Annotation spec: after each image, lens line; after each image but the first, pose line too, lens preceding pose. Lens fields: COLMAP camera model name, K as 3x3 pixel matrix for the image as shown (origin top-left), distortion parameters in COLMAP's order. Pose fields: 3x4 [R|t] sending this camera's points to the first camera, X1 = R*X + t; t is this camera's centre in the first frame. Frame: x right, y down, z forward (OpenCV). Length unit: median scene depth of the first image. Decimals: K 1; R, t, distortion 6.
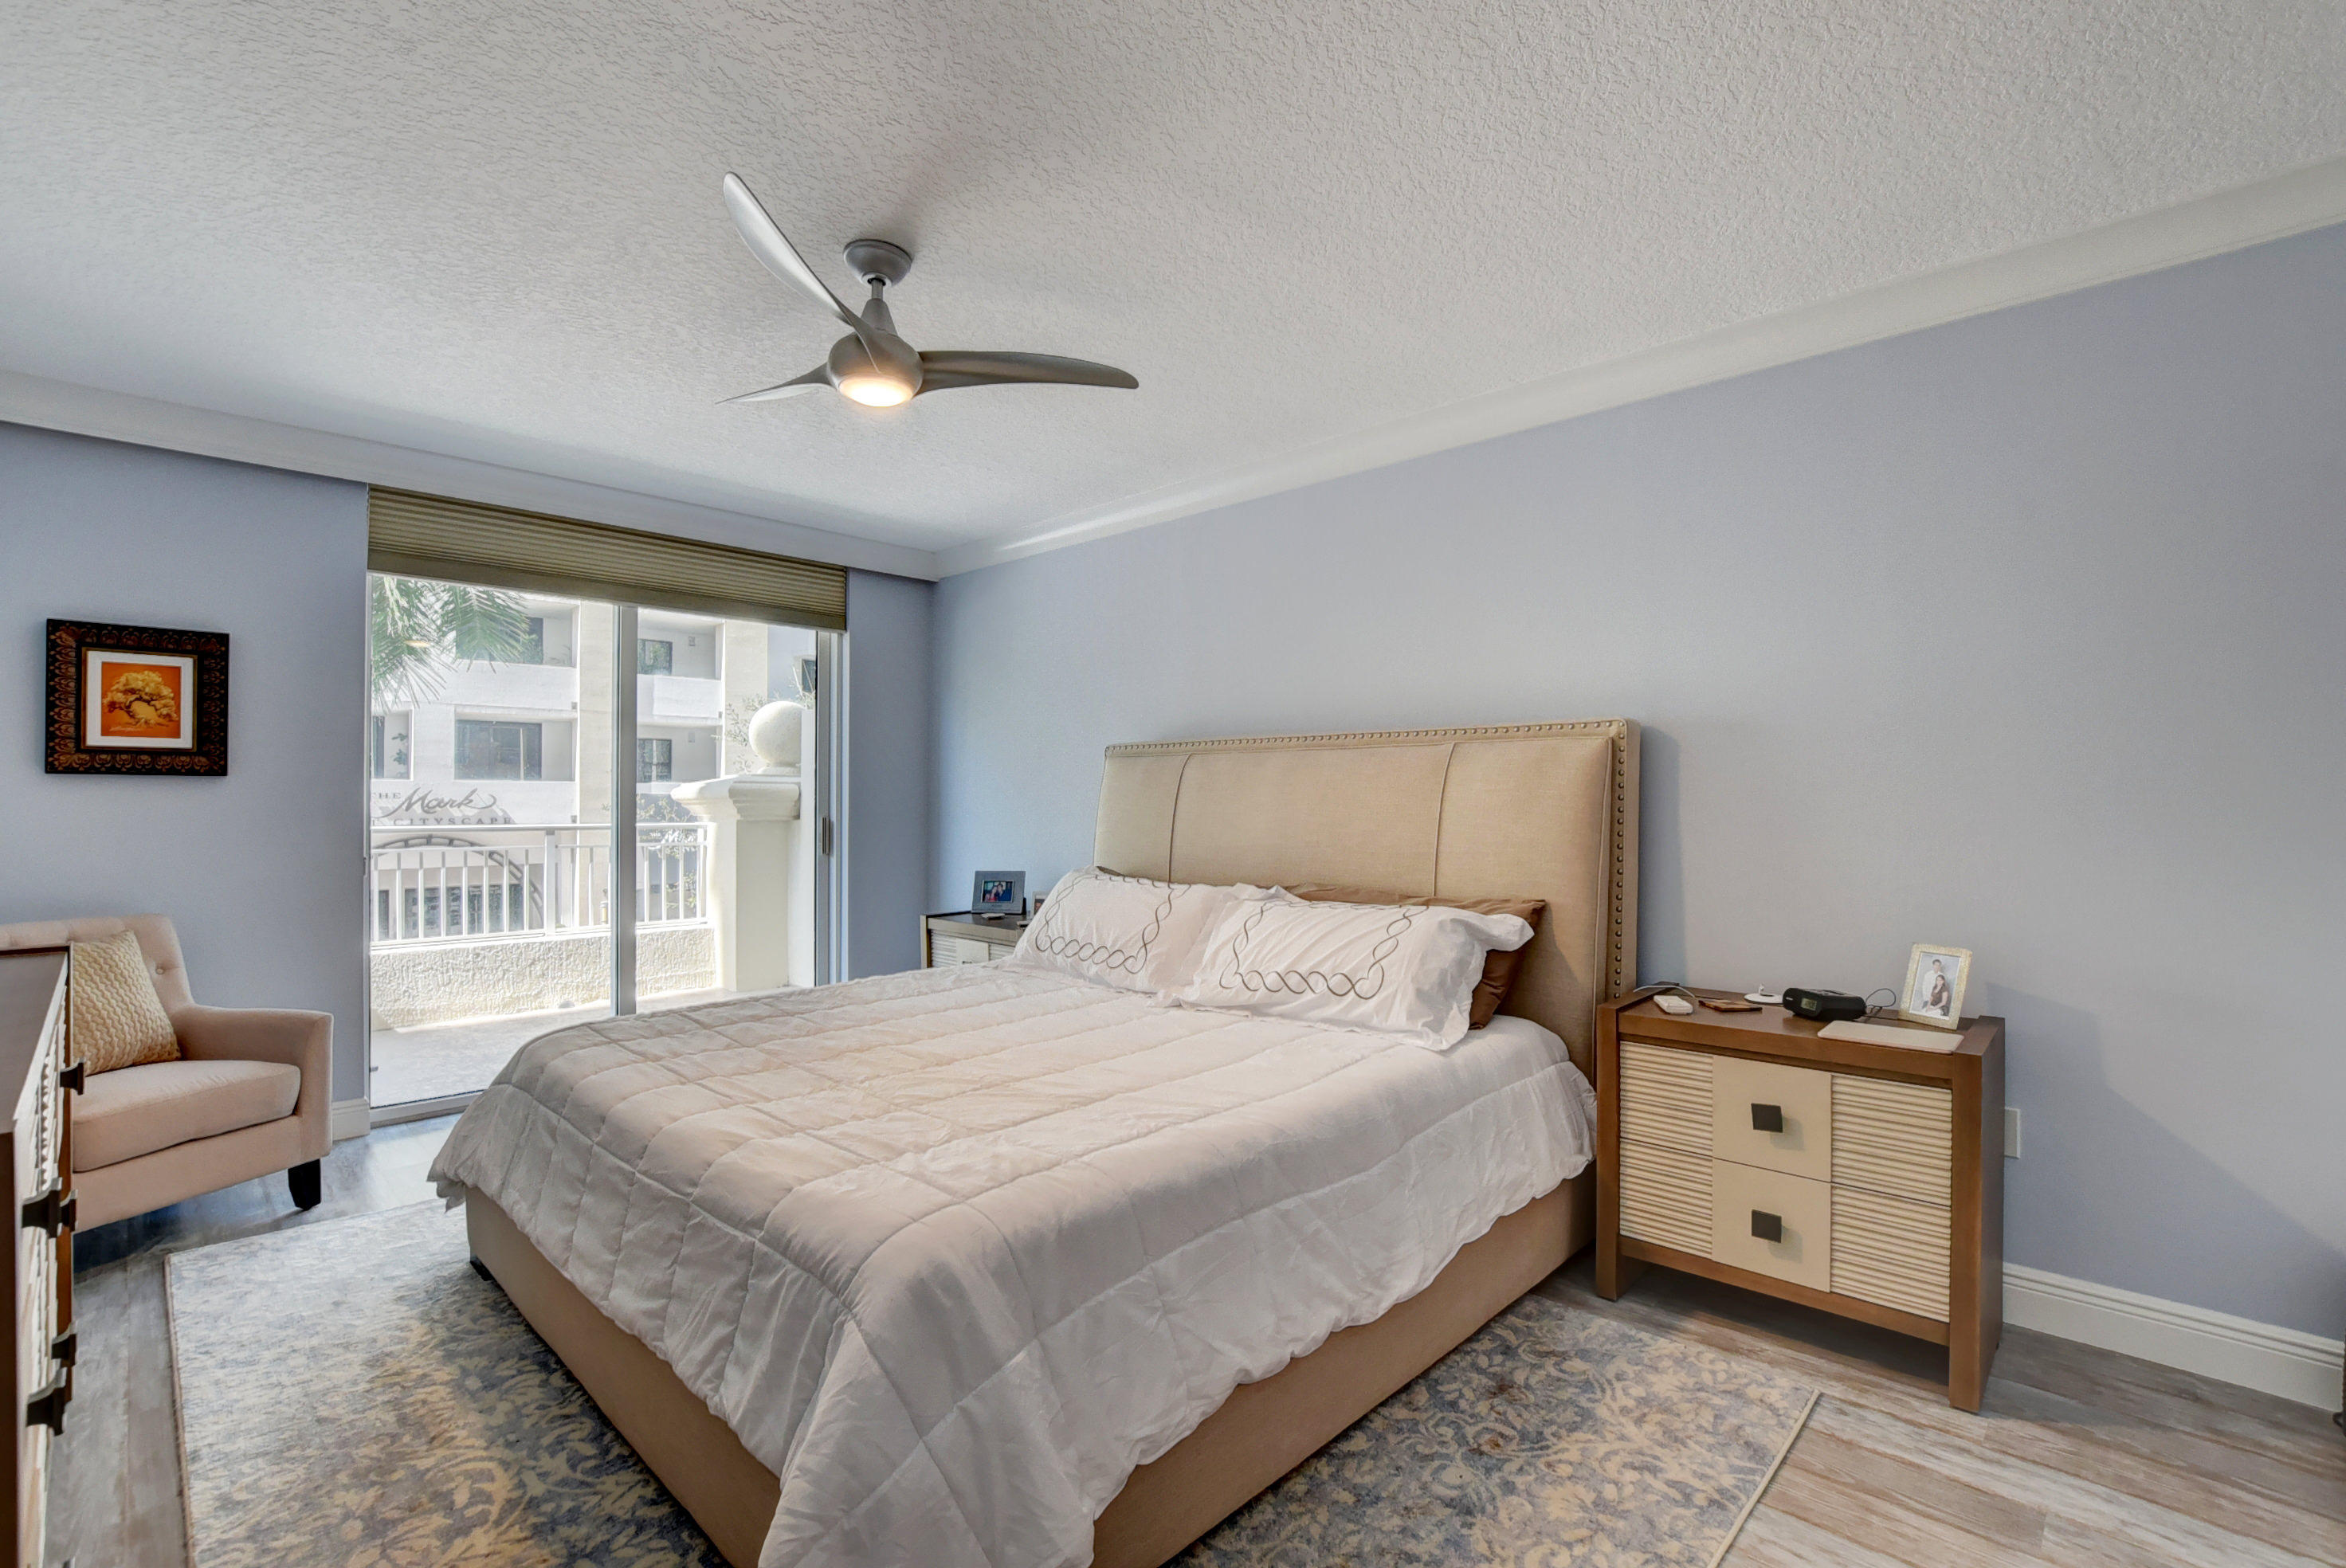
lens RADIAL K [[1040.3, 0, 1166.6], [0, 1040.3, 792.8], [0, 0, 1]] dist [-0.034808, 0.006394]
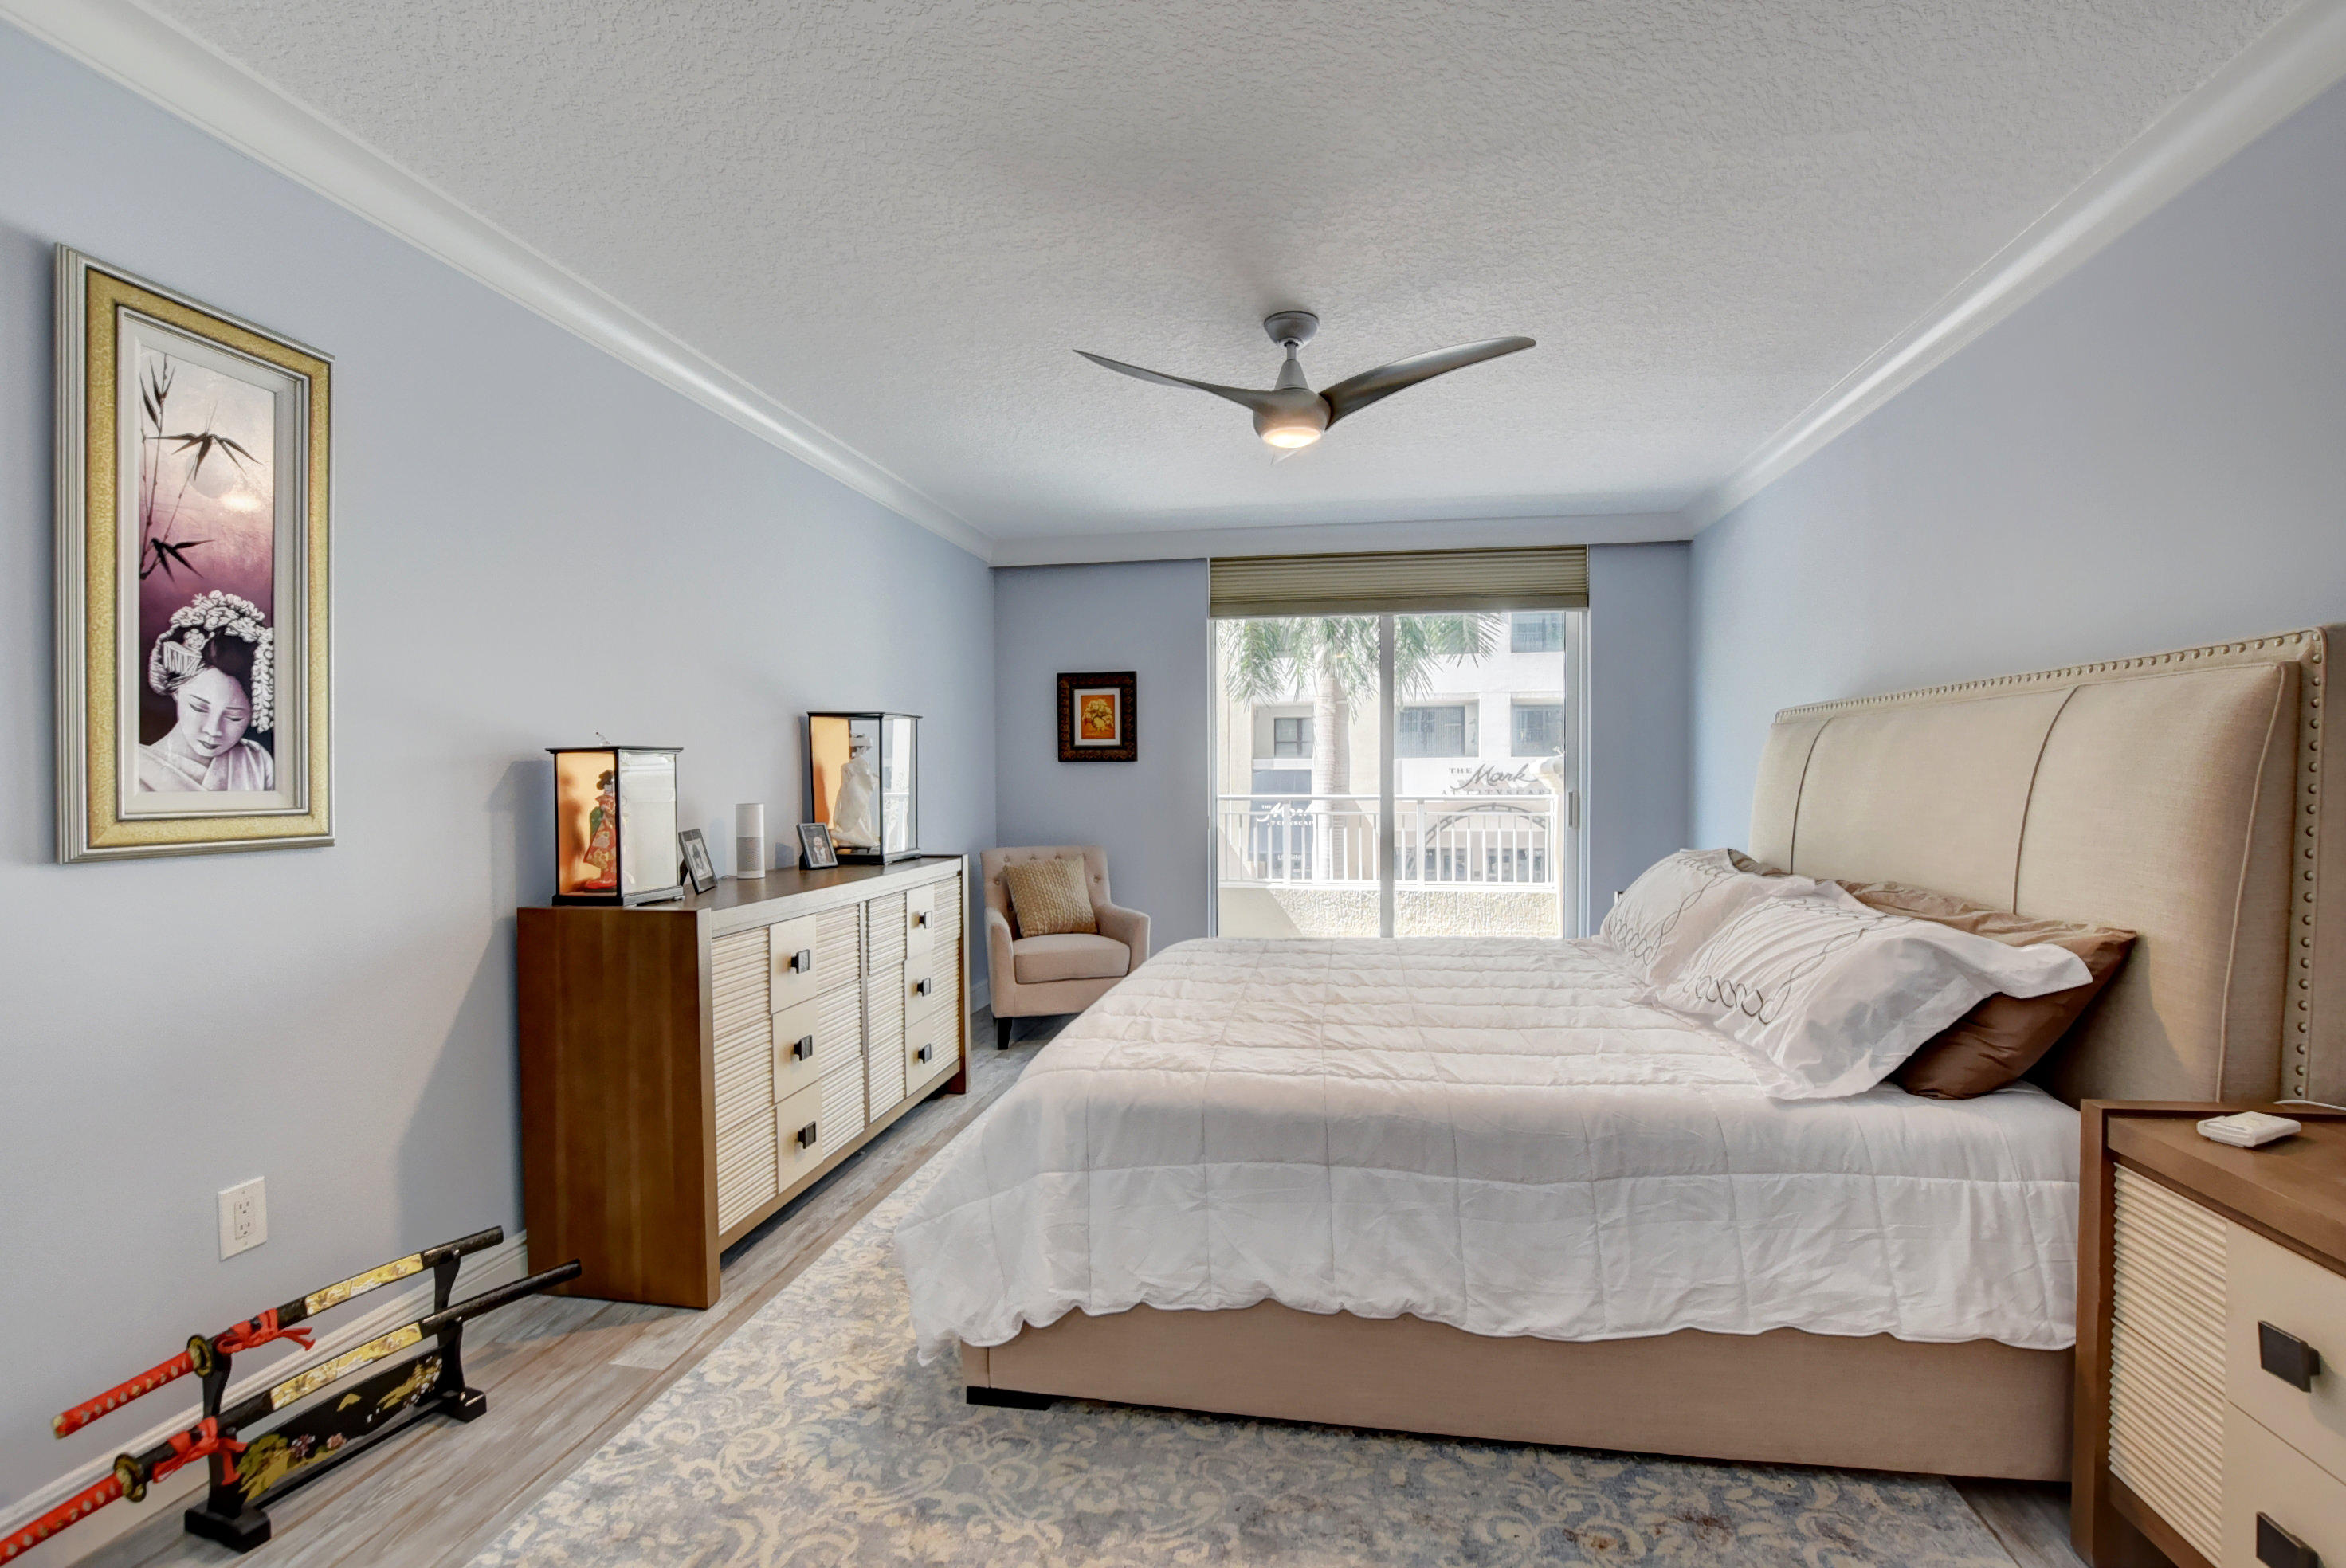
lens RADIAL K [[1040.3, 0, 1175.0], [0, 1040.3, 782.7], [0, 0, 1]] dist [-0.034808, 0.006394]
pose [[0.562606, 0.002376, -0.826722, 0.557488], [0.012119, 0.999865, 0.011121, -0.001356], [0.826636, -0.016275, 0.562501, 0.172766]]
